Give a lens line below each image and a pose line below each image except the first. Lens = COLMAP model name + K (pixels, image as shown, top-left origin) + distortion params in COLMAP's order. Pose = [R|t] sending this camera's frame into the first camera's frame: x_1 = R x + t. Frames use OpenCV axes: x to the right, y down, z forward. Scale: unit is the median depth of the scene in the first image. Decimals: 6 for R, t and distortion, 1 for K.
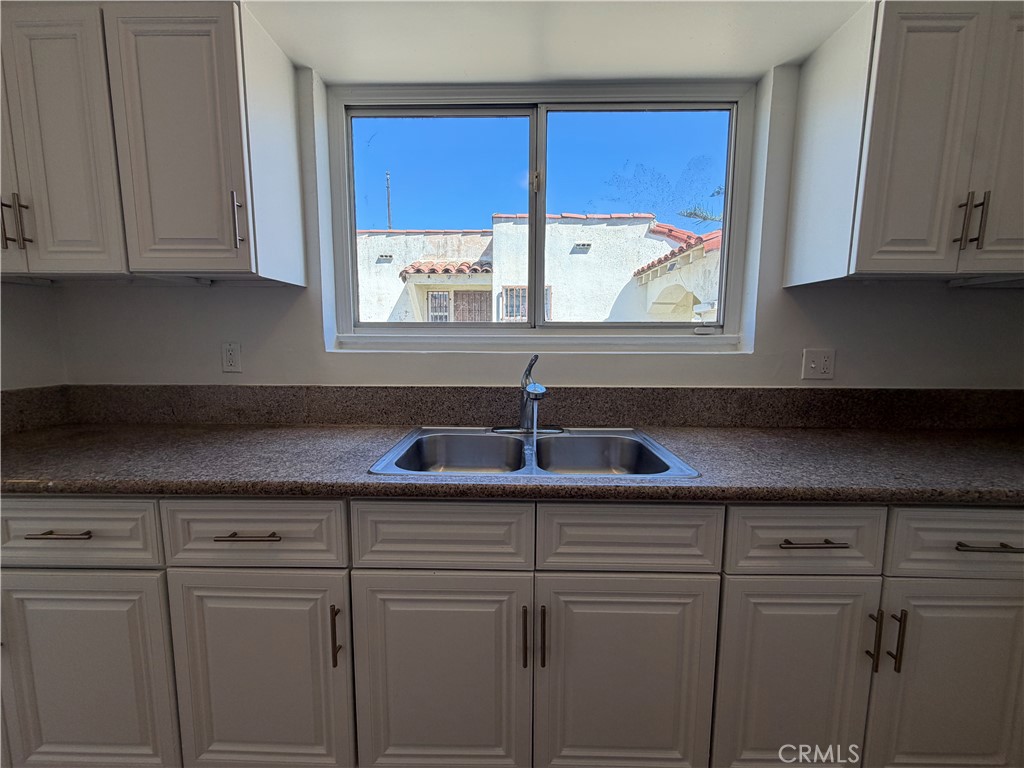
lens RADIAL K [[408.4, 0, 511.4], [0, 408.4, 383.6], [0, 0, 1]] dist [-0.001704, -0.000643]
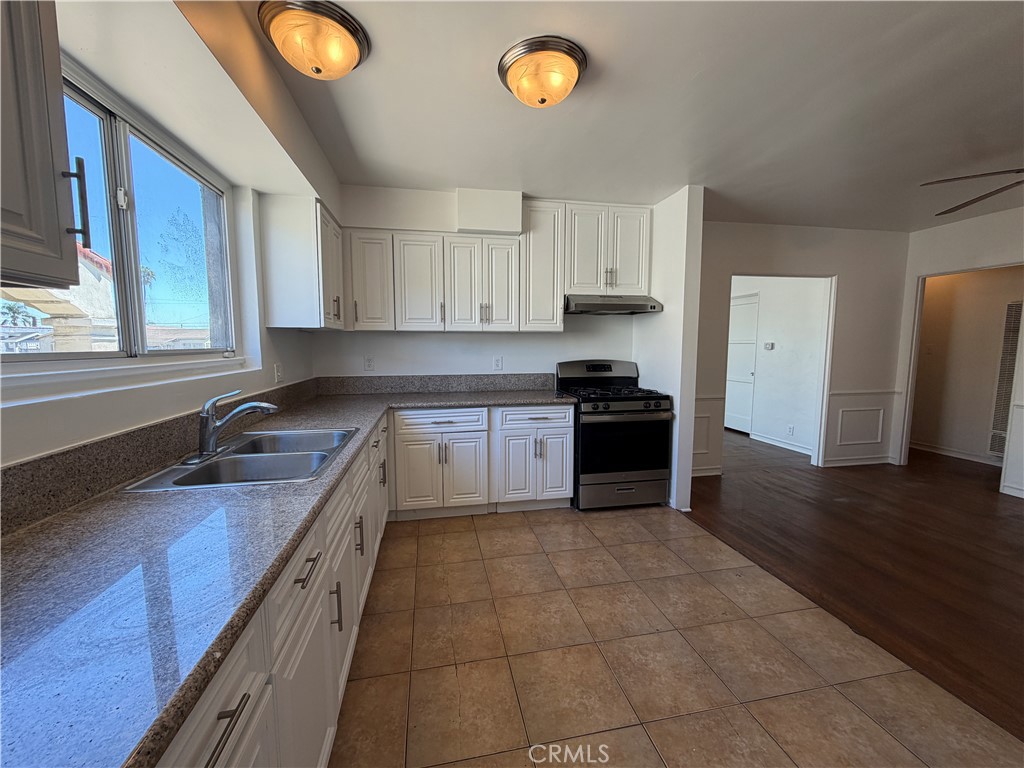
lens RADIAL K [[408.4, 0, 511.4], [0, 408.4, 383.6], [0, 0, 1]] dist [-0.001704, -0.000643]
pose [[-0.210851, -0.096747, 0.972719, -0.219797], [0.108083, 0.986681, 0.121565, -0.021206], [-0.971524, 0.130767, -0.197586, 0.081053]]
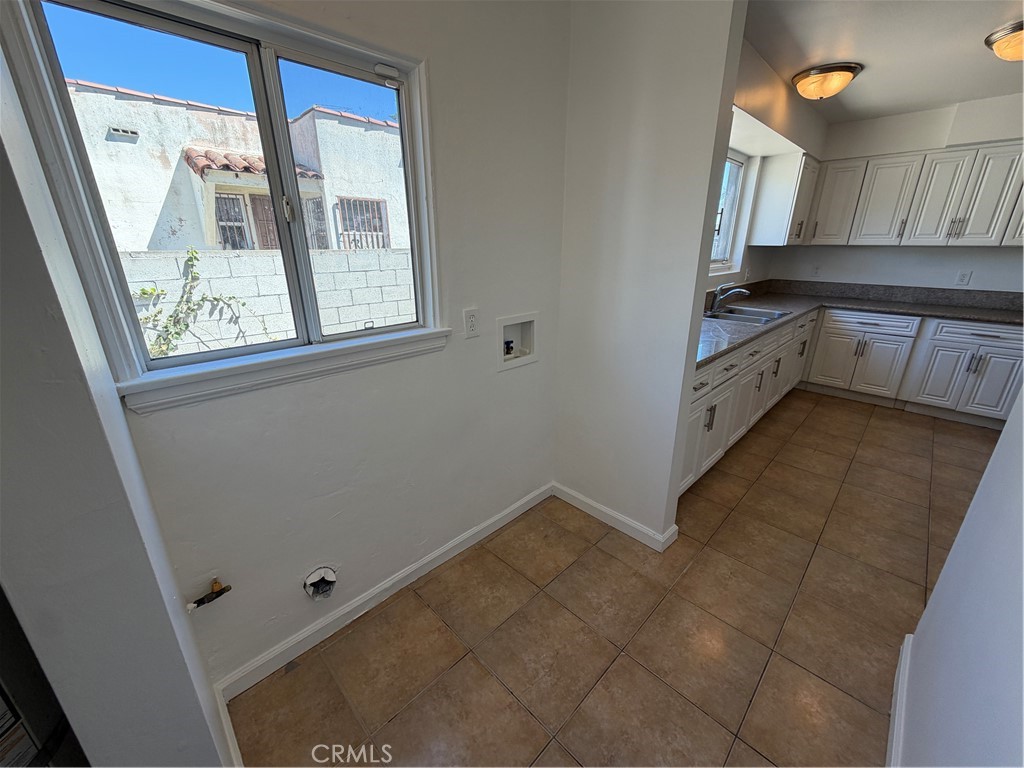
lens RADIAL K [[408.4, 0, 511.4], [0, 408.4, 383.6], [0, 0, 1]] dist [-0.001704, -0.000643]
pose [[0.699025, -0.236833, 0.674740, -0.469129], [0.080995, 0.963714, 0.254353, -0.033165], [-0.710495, -0.123148, 0.692843, 0.029851]]
